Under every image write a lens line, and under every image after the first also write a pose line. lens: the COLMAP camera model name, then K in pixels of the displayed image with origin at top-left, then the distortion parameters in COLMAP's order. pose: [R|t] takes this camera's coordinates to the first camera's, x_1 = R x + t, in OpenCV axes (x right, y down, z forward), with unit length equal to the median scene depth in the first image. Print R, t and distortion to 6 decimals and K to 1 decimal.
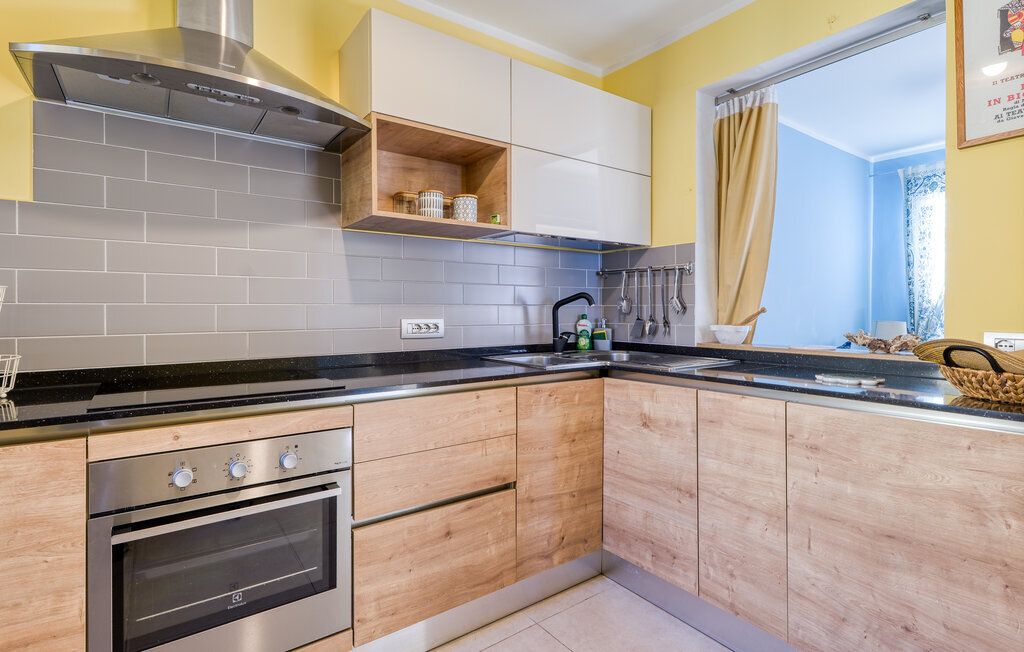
lens RADIAL K [[493.2, 0, 508.0], [0, 493.2, 315.5], [0, 0, 1]] dist [0.002082, -0.000914]
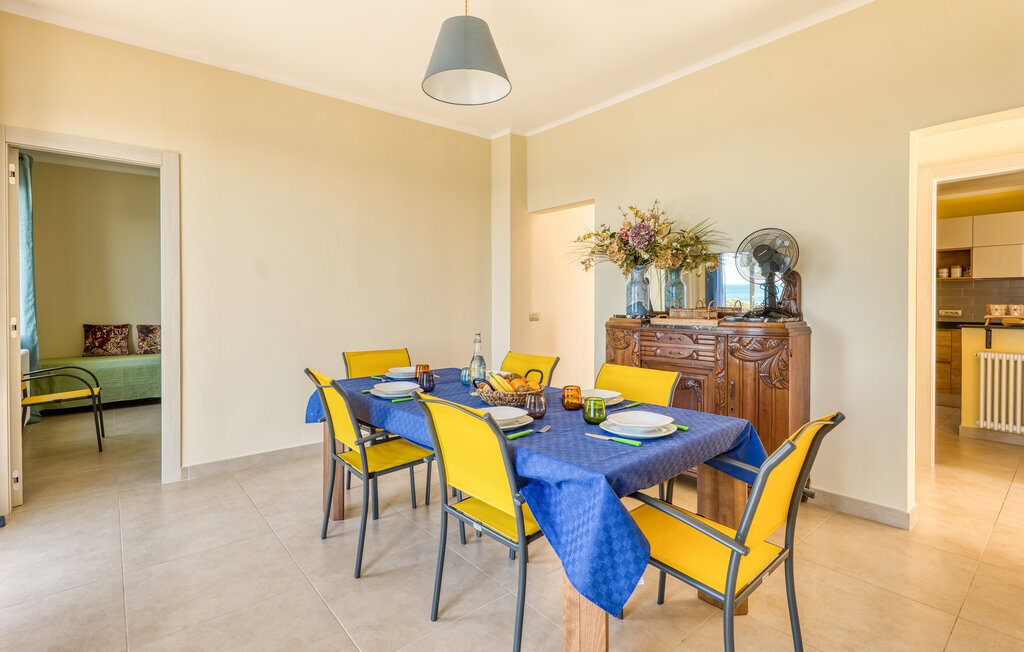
lens RADIAL K [[493.2, 0, 522.7], [0, 493.2, 305.3], [0, 0, 1]] dist [0.002082, -0.000914]
pose [[0.079073, 0.011109, -0.996807, 3.360768], [-0.018739, 0.999778, 0.009656, -0.004330], [0.996693, 0.017916, 0.079264, -2.248949]]
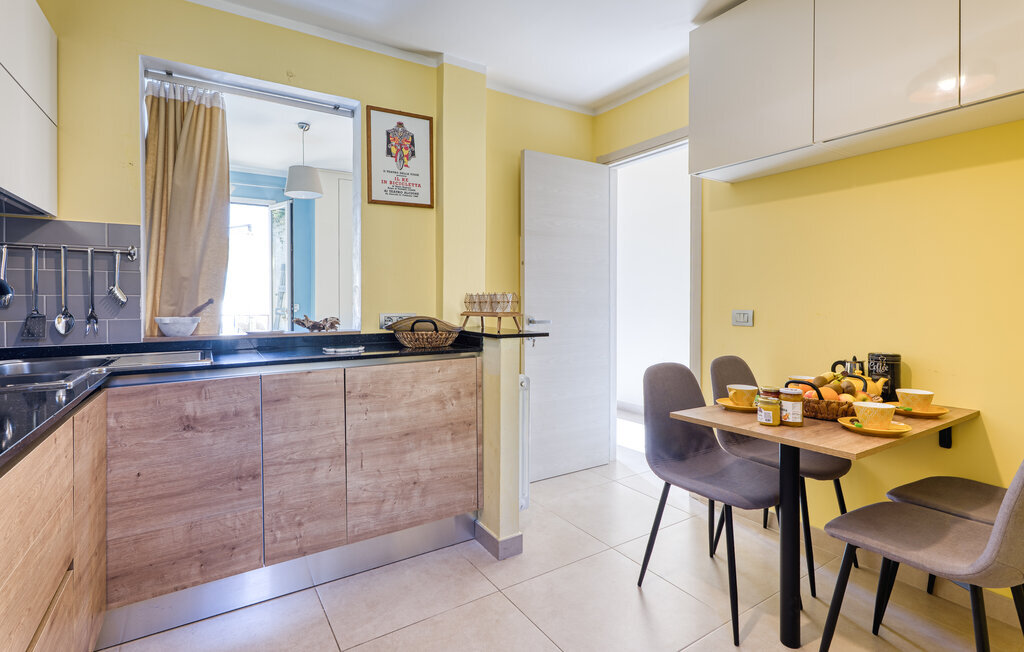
lens RADIAL K [[493.2, 0, 510.1], [0, 493.2, 306.6], [0, 0, 1]] dist [0.002082, -0.000914]
pose [[0.072016, -0.013627, 0.997310, -0.687500], [0.014207, 0.999819, 0.012635, -0.004952], [-0.997302, 0.013259, 0.072196, 0.404744]]
